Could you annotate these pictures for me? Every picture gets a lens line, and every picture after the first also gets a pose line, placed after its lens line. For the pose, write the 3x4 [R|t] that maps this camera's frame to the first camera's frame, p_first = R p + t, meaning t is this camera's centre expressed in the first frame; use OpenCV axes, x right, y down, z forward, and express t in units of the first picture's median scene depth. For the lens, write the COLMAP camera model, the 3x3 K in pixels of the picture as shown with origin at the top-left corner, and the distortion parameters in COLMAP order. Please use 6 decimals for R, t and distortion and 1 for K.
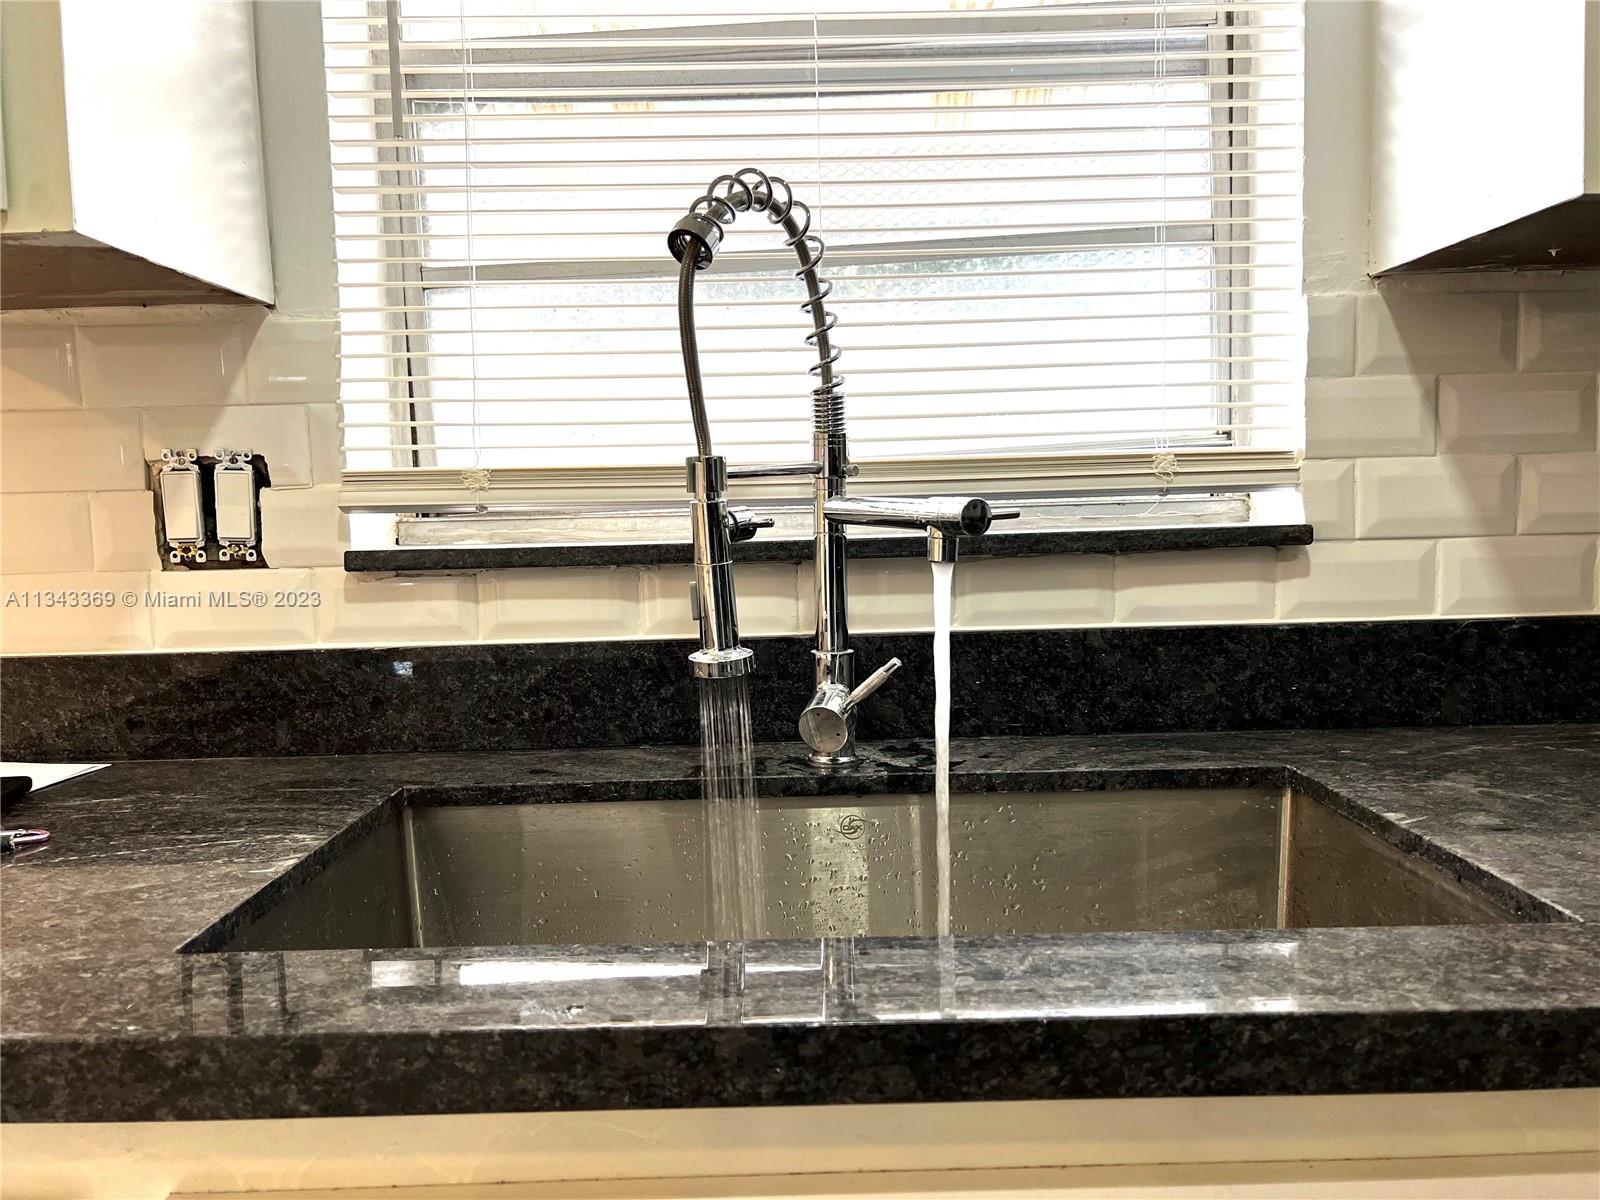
lens RADIAL K [[1218.3, 0, 800.5], [0, 1218.3, 598.7], [0, 0, 1]] dist [0.009206, 0.000153]
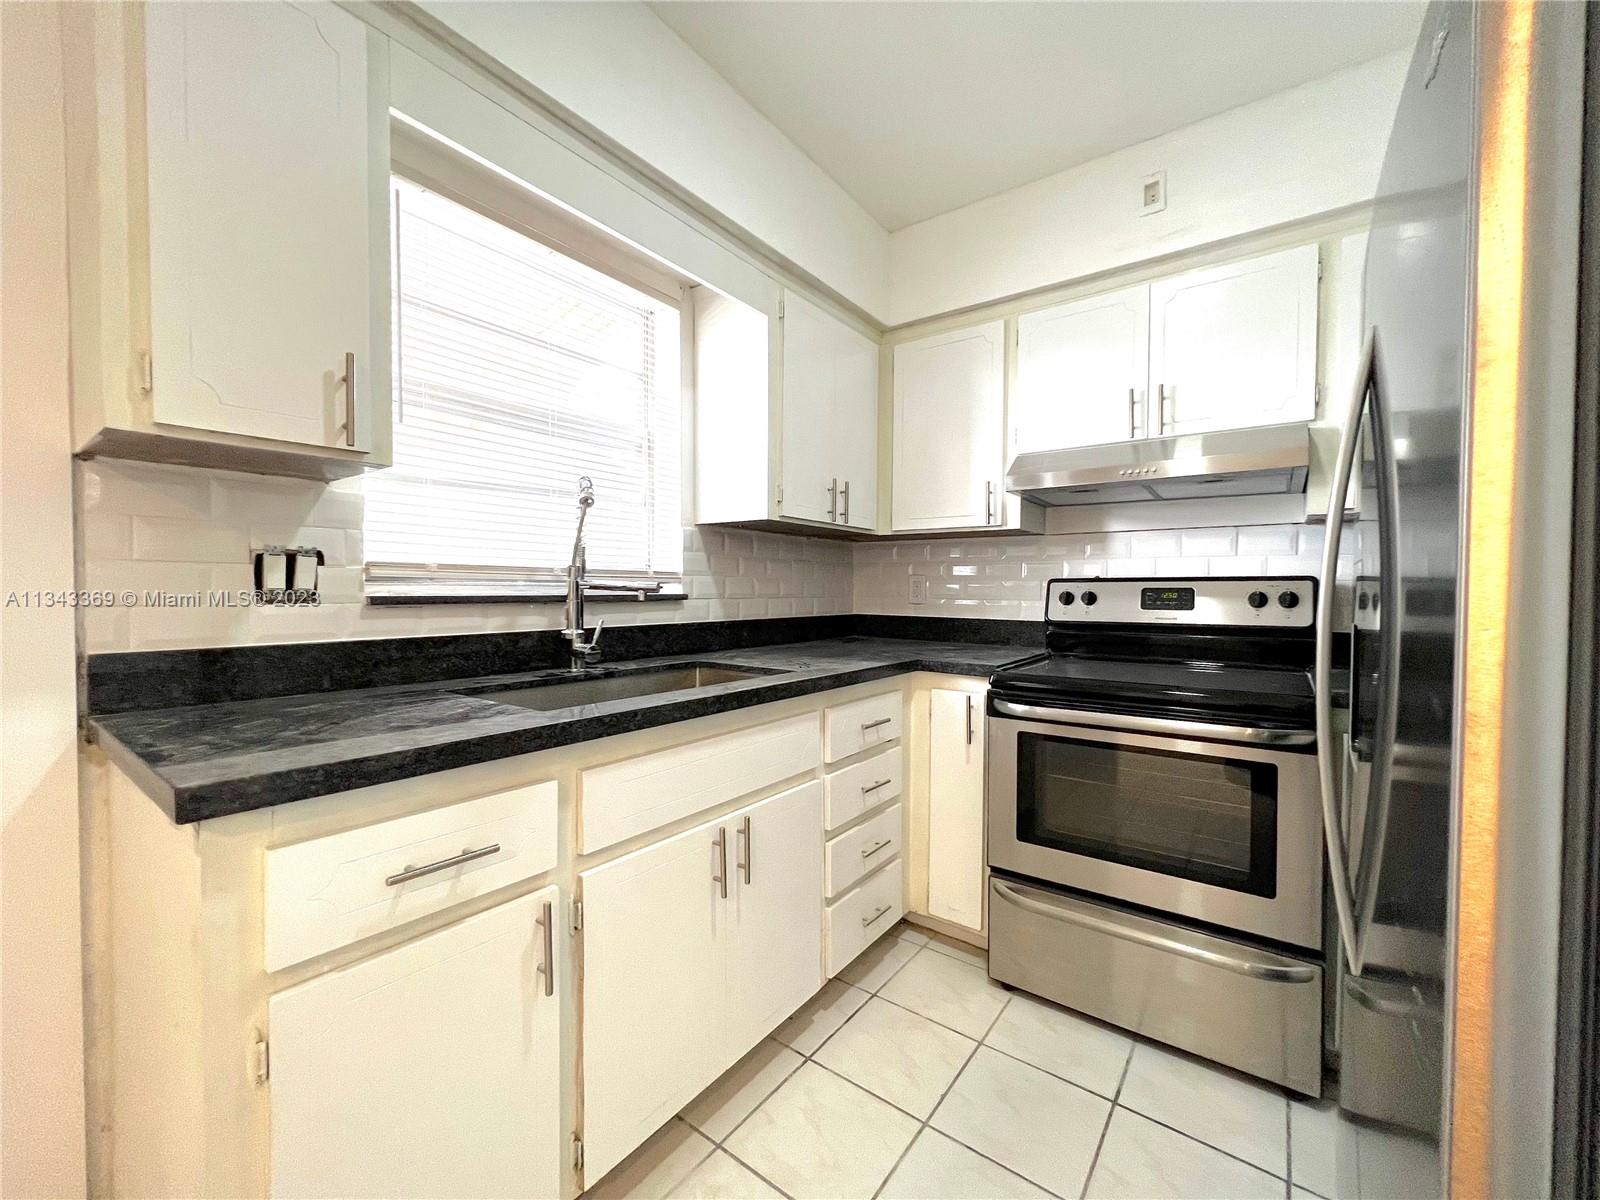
lens RADIAL K [[644.4, 0, 804.2], [0, 644.4, 602.9], [0, 0, 1]] dist [0.002890, -0.000276]
pose [[0.596113, 0.012209, 0.802808, -0.841031], [0.040284, 0.998170, -0.045093, 0.058688], [-0.801889, 0.059221, 0.594530, -0.343572]]
